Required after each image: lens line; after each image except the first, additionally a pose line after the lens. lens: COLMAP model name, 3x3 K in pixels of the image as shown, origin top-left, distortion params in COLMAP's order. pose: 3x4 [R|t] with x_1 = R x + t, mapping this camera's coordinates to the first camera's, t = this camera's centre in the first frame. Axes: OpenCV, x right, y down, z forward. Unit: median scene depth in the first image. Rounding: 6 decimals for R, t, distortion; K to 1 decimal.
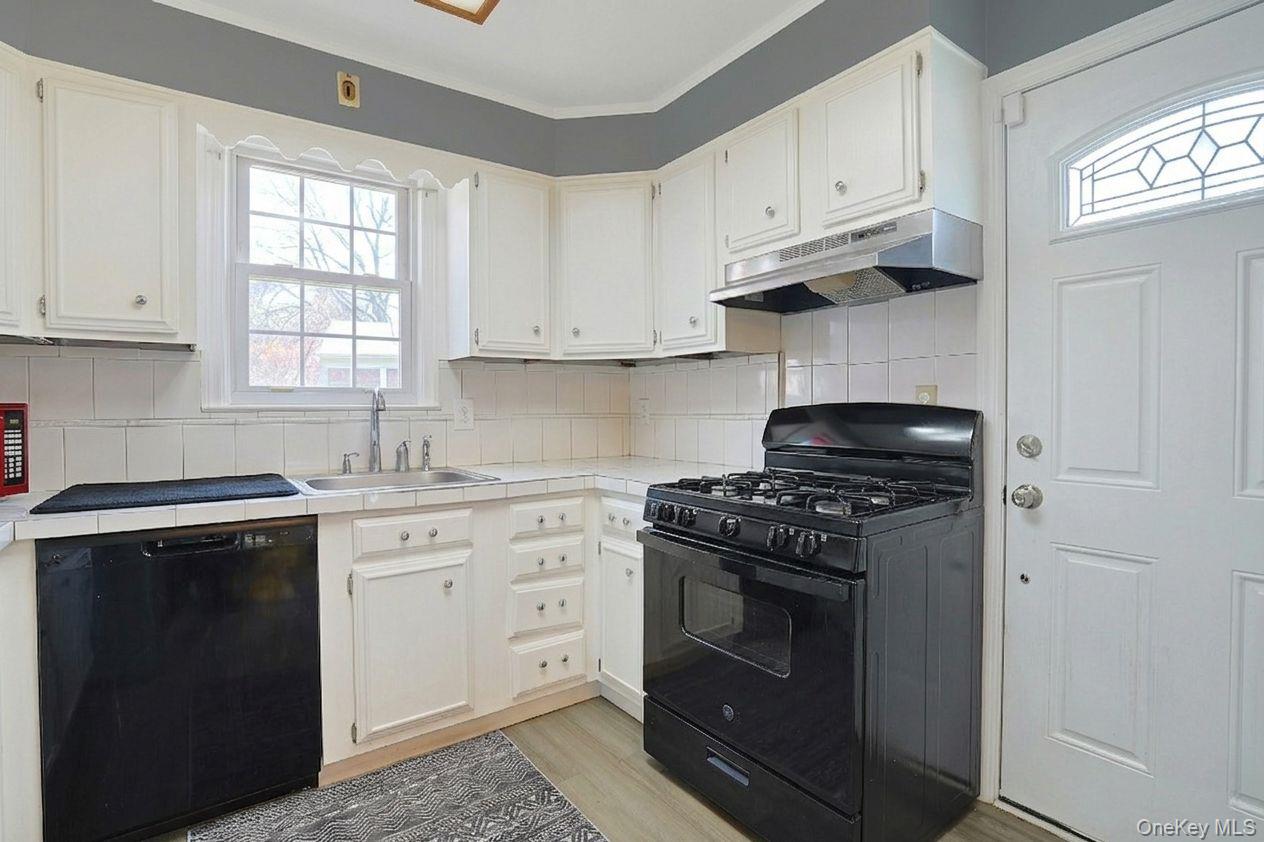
lens RADIAL K [[591.5, 0, 627.0], [0, 591.5, 413.2], [0, 0, 1]] dist [-0.034035, 0.015967]
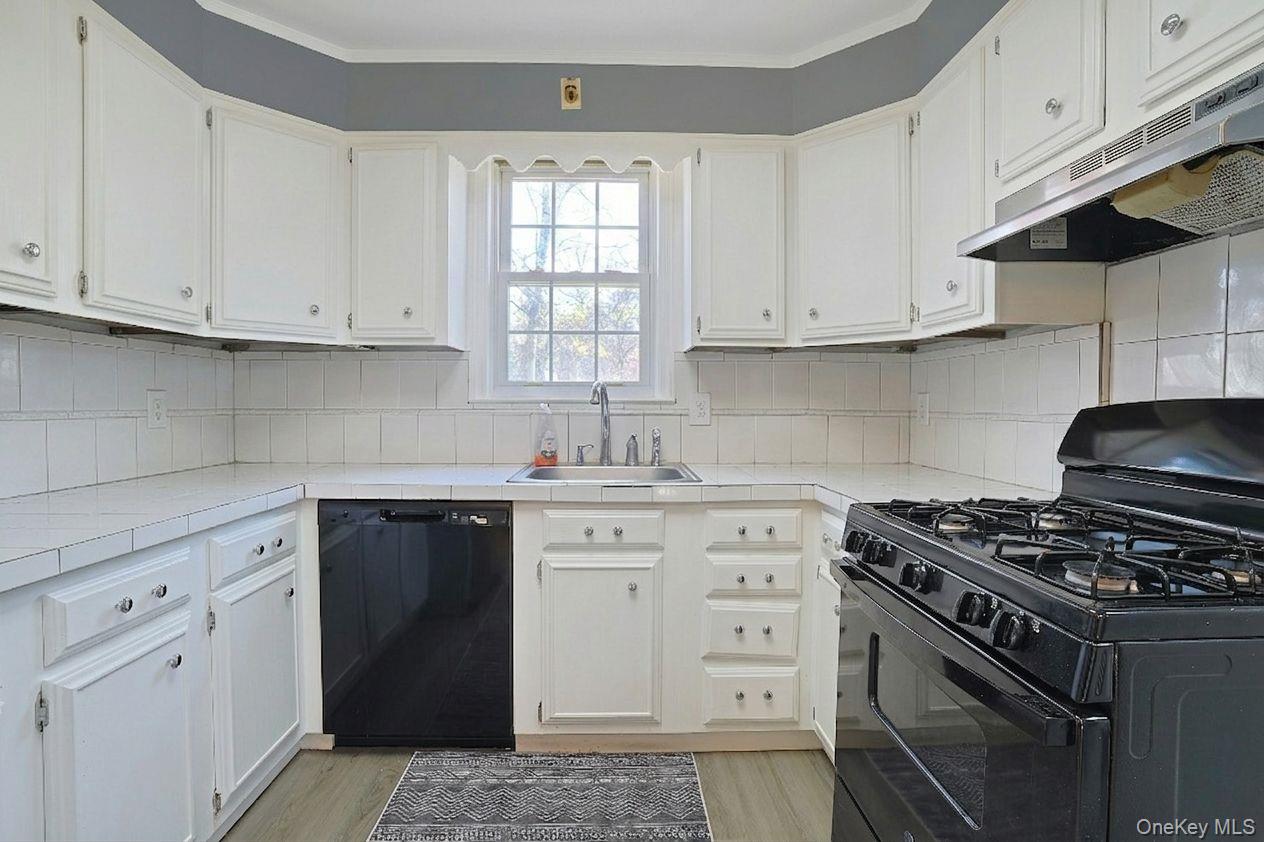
lens RADIAL K [[598.9, 0, 641.6], [0, 598.9, 416.1], [0, 0, 1]] dist [-0.044894, 0.019230]
pose [[0.835888, 0.020442, -0.548519, 0.207391], [-0.013477, 0.999769, 0.016721, -0.001477], [0.548734, -0.006585, 0.835971, 0.181393]]
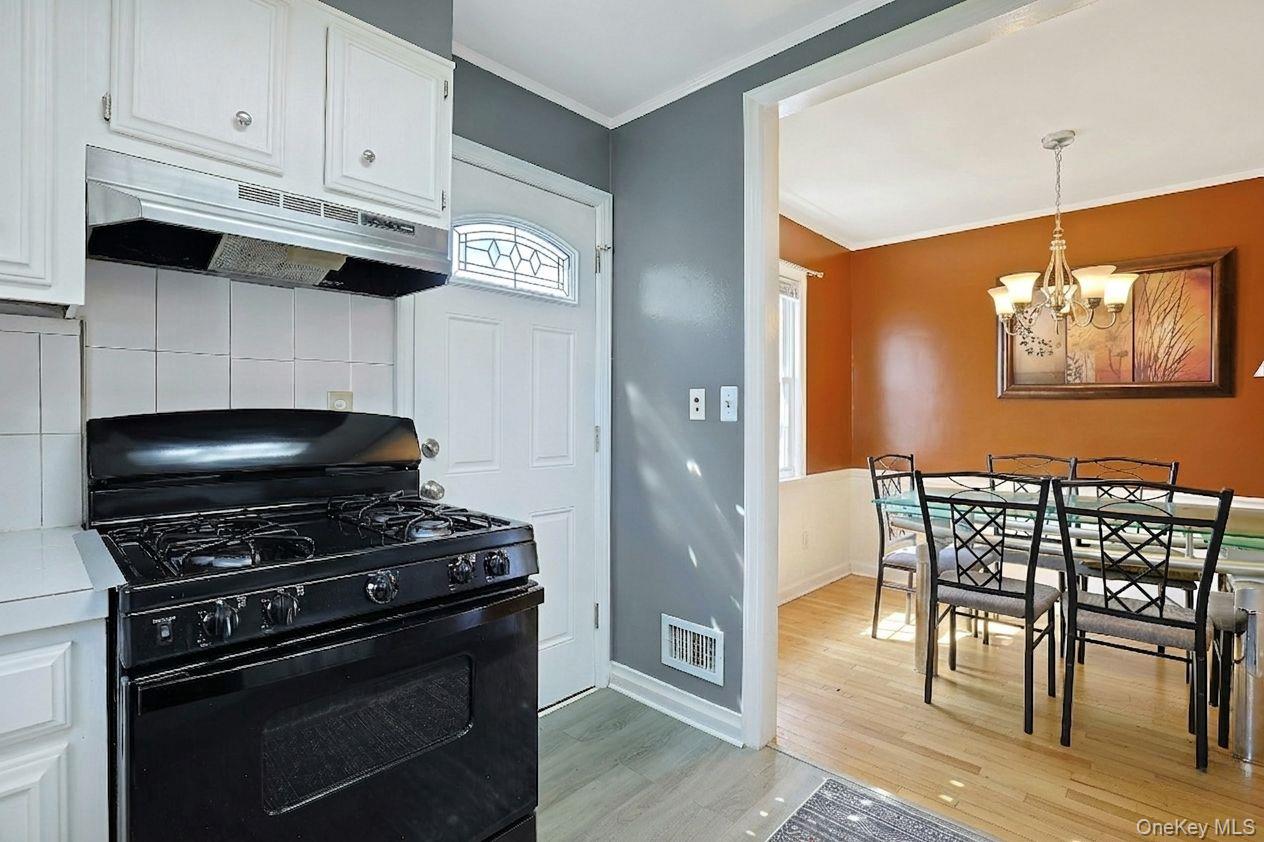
lens RADIAL K [[591.5, 0, 627.0], [0, 591.5, 413.2], [0, 0, 1]] dist [-0.034035, 0.015967]
pose [[-0.179683, 0.001027, 0.983724, -0.525117], [0.008016, 0.999968, 0.000421, -0.011146], [-0.983692, 0.007961, -0.179685, 0.767742]]
